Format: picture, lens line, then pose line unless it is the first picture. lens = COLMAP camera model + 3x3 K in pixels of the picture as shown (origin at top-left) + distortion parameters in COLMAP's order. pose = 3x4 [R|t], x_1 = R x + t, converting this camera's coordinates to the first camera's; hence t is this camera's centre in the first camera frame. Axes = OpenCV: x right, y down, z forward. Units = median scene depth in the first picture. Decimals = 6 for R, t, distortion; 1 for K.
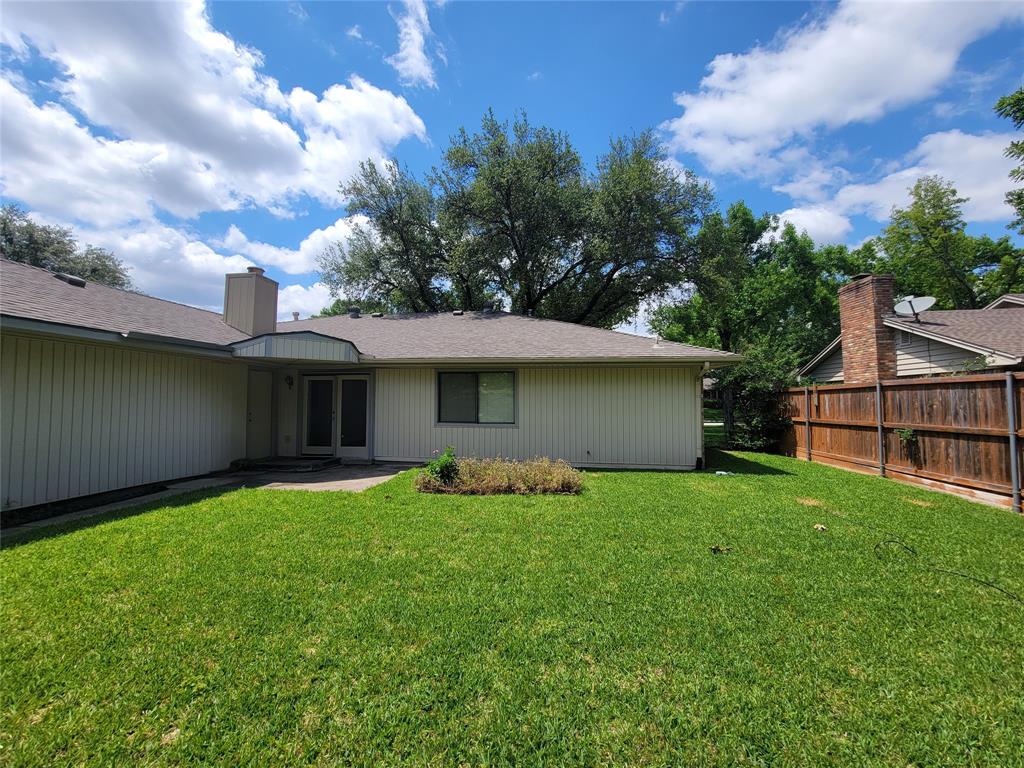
lens RADIAL K [[410.7, 0, 511.4], [0, 410.7, 383.2], [0, 0, 1]] dist [-0.001090, -0.000822]
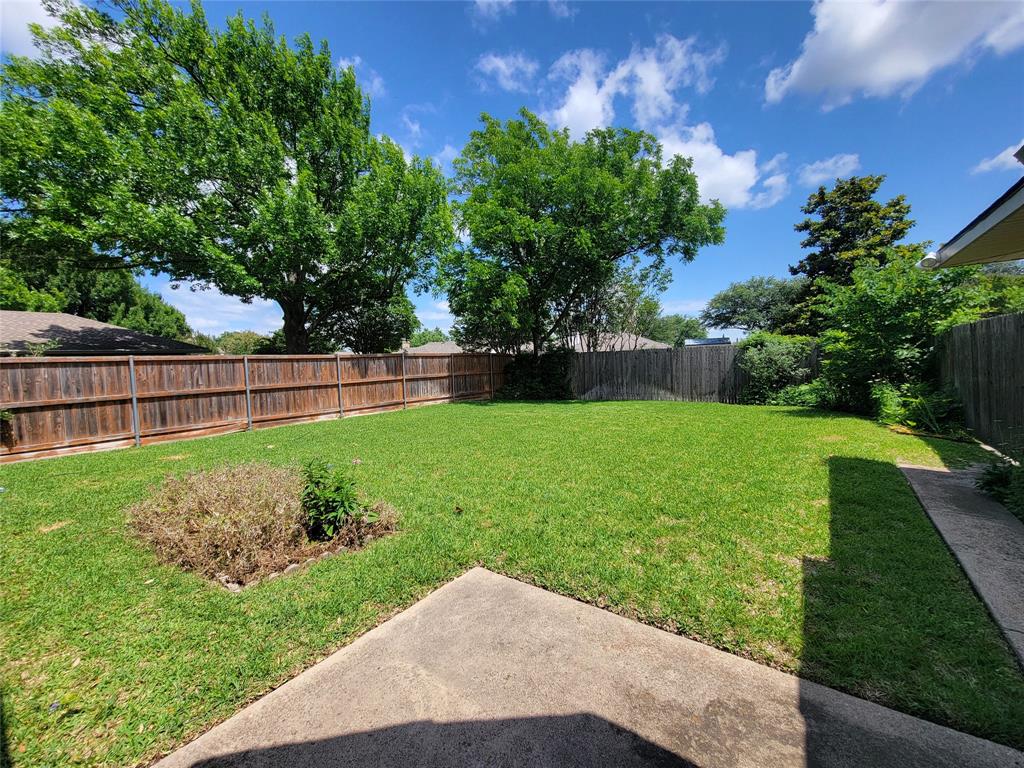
lens RADIAL K [[410.7, 0, 511.4], [0, 410.7, 383.2], [0, 0, 1]] dist [-0.001090, -0.000822]
pose [[-0.866901, -0.023157, 0.497942, -0.654207], [-0.005990, 0.999332, 0.036046, 0.009268], [-0.498444, 0.028265, -0.866461, 1.422639]]
